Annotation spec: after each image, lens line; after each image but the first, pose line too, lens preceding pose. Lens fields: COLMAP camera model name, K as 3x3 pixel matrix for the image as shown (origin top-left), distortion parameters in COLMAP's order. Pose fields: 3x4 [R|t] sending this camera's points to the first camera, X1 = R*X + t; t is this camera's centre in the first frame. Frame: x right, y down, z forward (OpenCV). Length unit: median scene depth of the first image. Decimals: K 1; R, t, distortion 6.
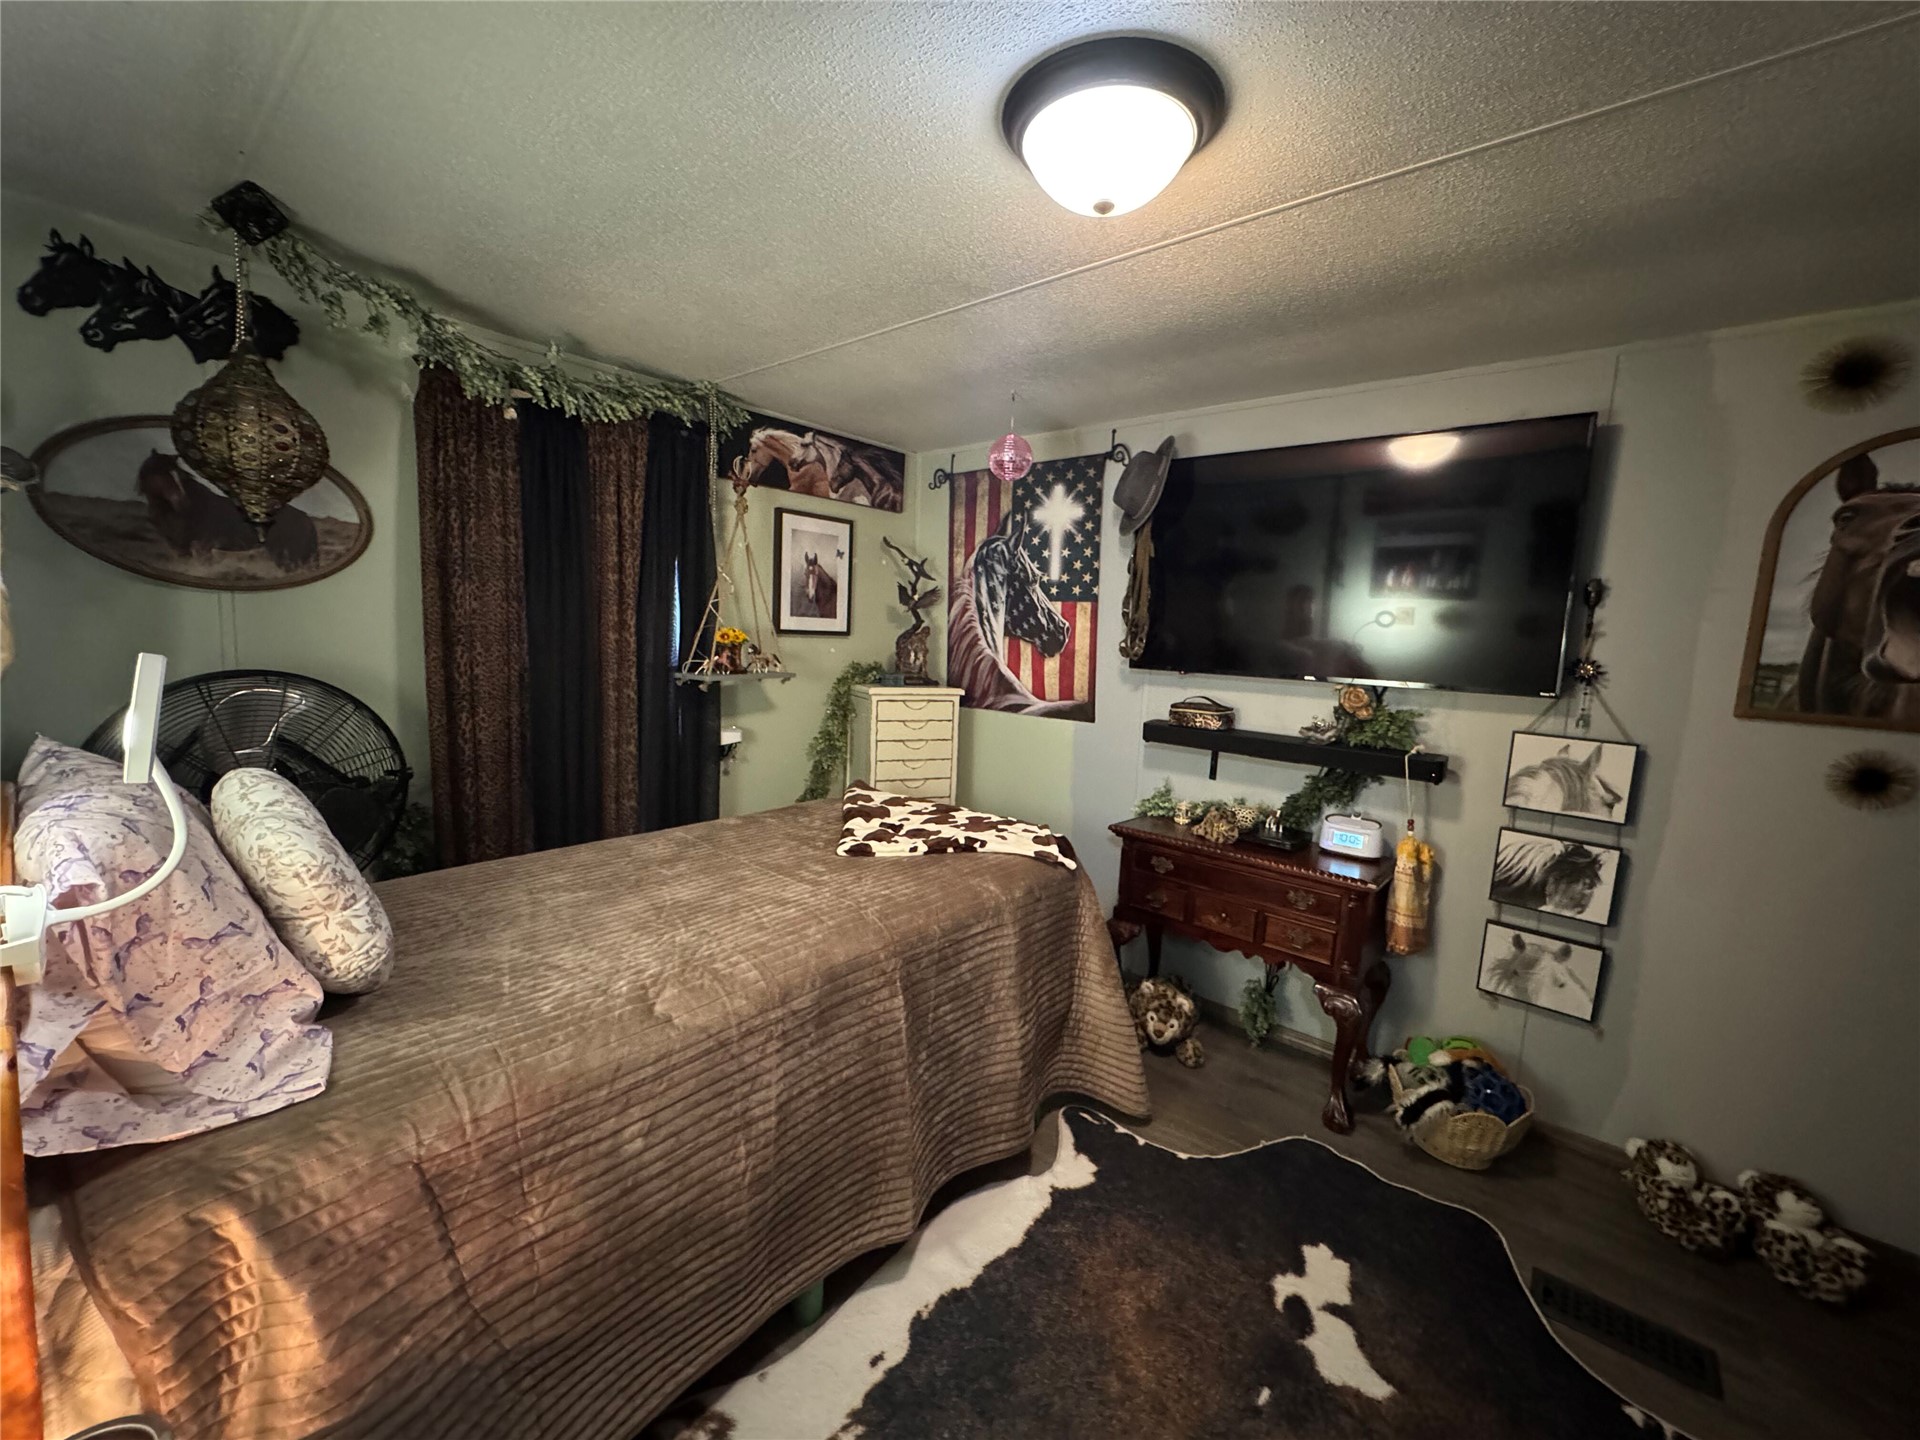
lens RADIAL K [[770.1, 0, 959.1], [0, 770.1, 720.0], [0, 0, 1]] dist [-0.001677, 0.000640]
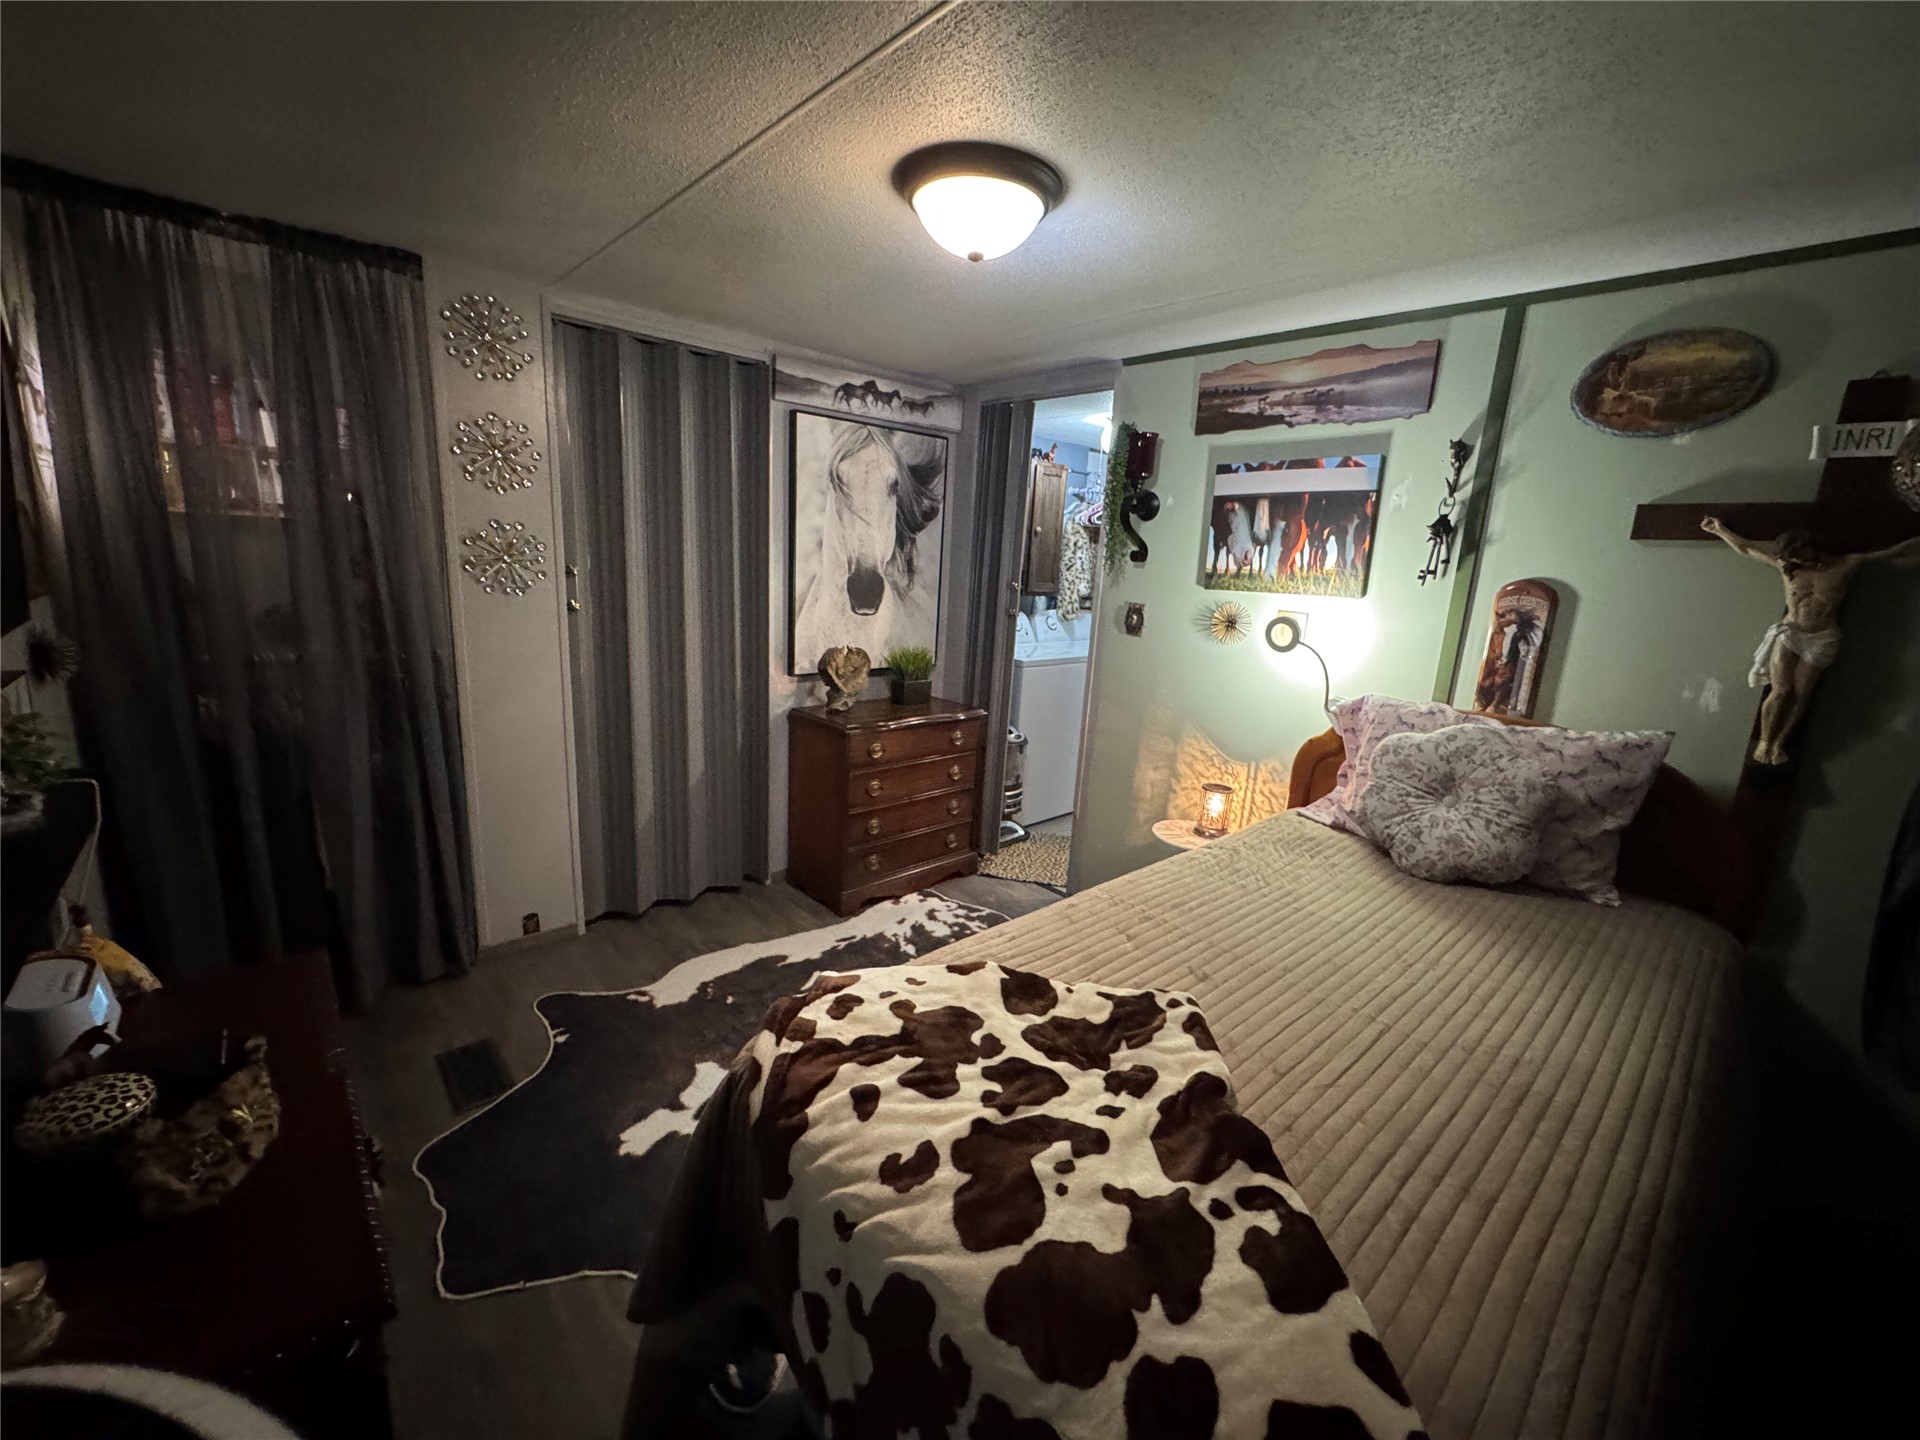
lens RADIAL K [[770.1, 0, 958.8], [0, 770.1, 718.9], [0, 0, 1]] dist [-0.001677, 0.000640]
pose [[-0.986311, -0.127075, 0.105088, -0.008293], [-0.086073, 0.940324, 0.329214, -0.186263], [-0.140651, 0.315662, -0.938389, 1.297463]]
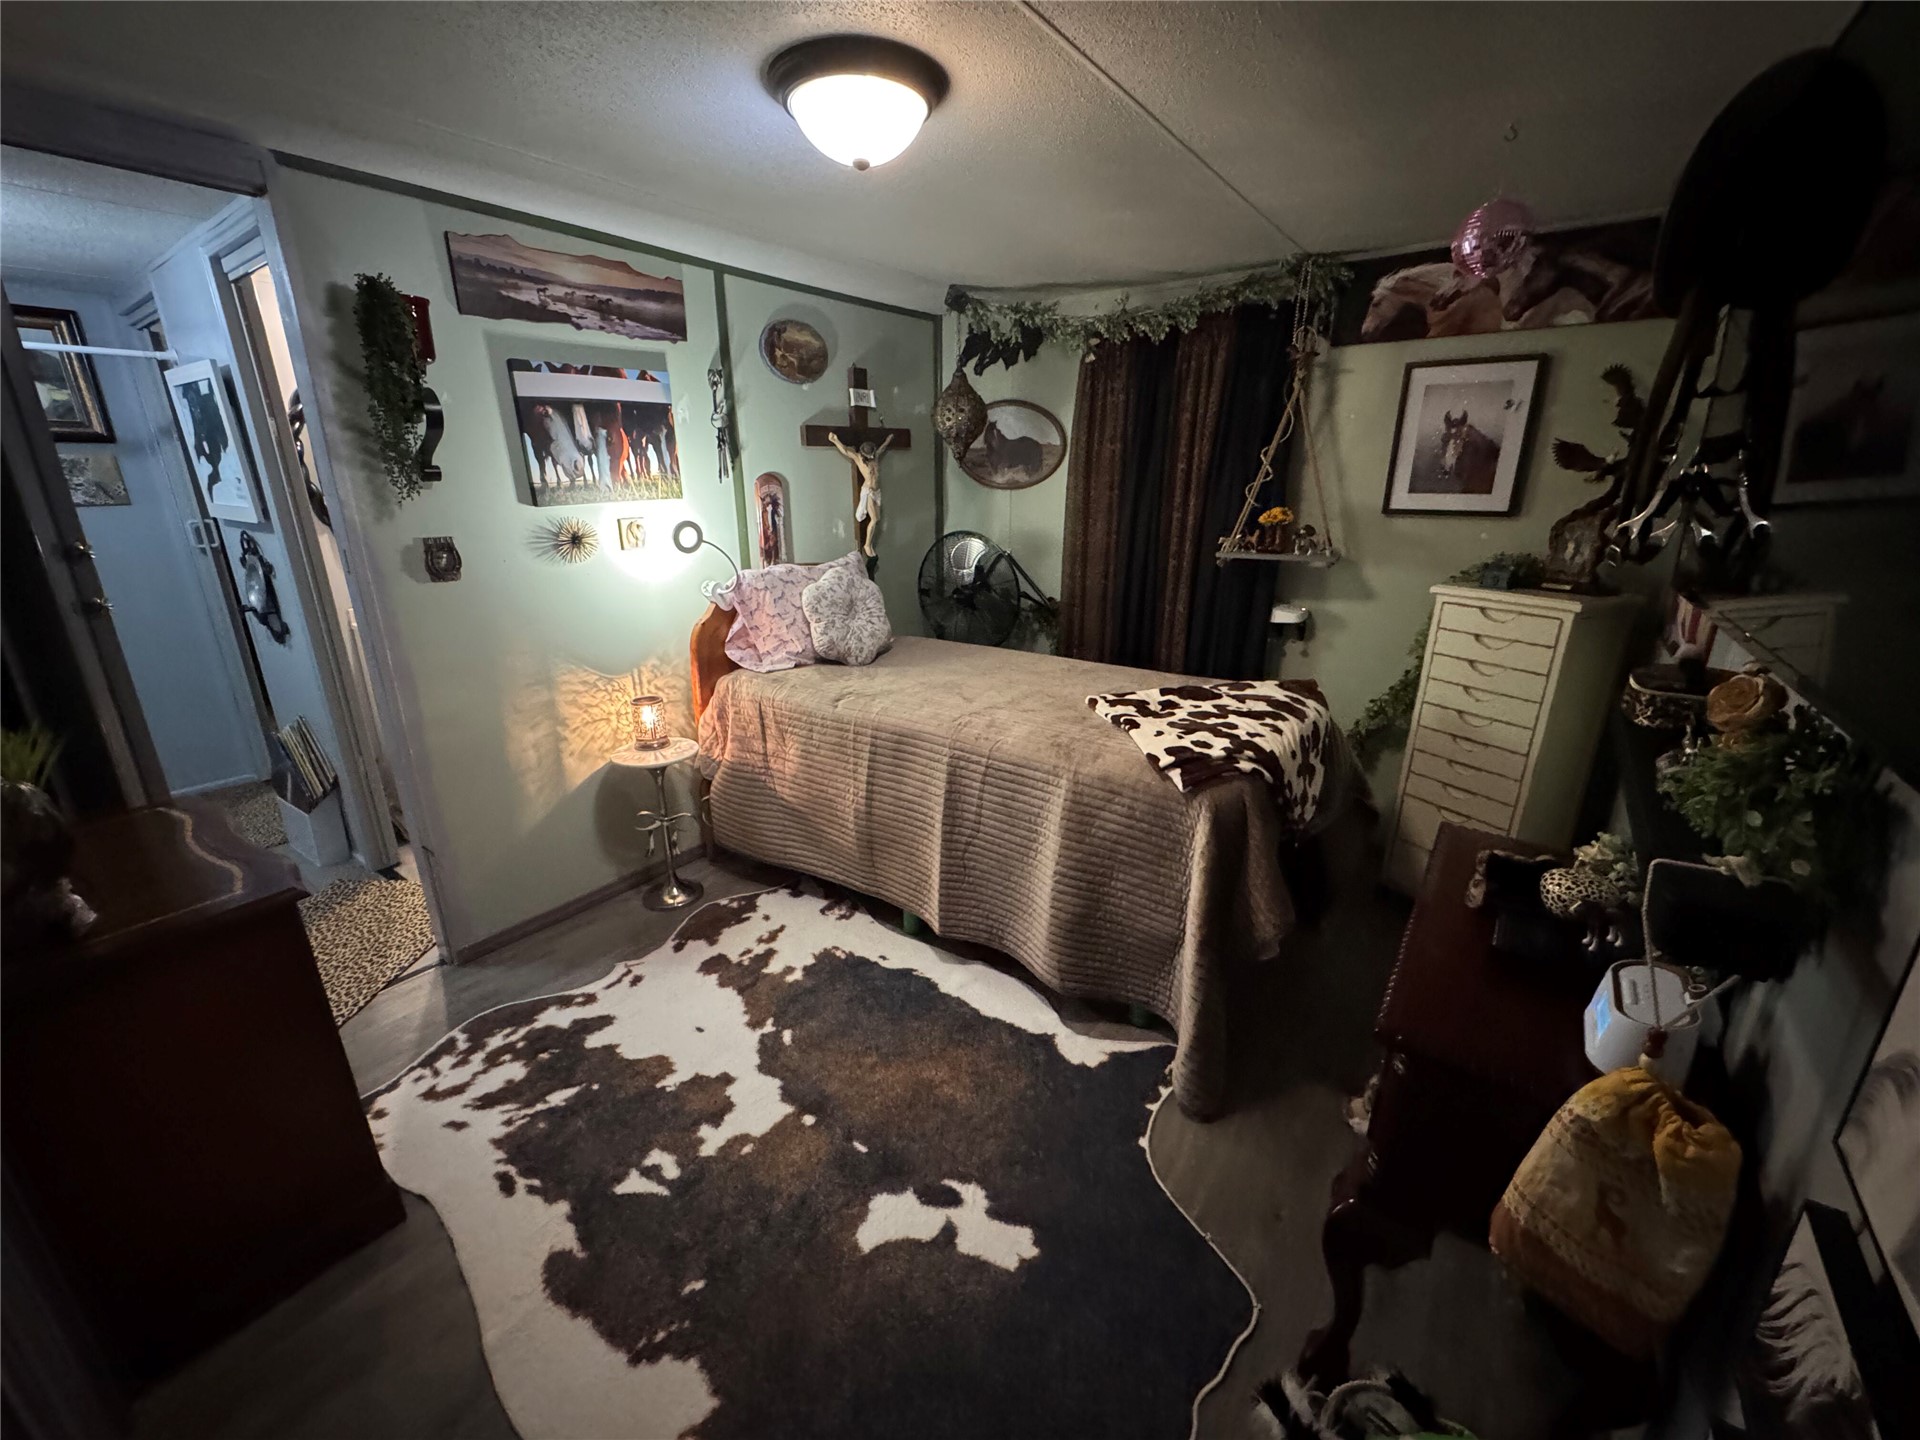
lens RADIAL K [[770.1, 0, 956.9], [0, 770.1, 718.3], [0, 0, 1]] dist [-0.001677, 0.000640]
pose [[0.071346, 0.263165, -0.962109, 0.854913], [-0.111009, 0.960670, 0.254539, -0.074166], [0.991255, 0.088643, 0.097754, 0.583099]]
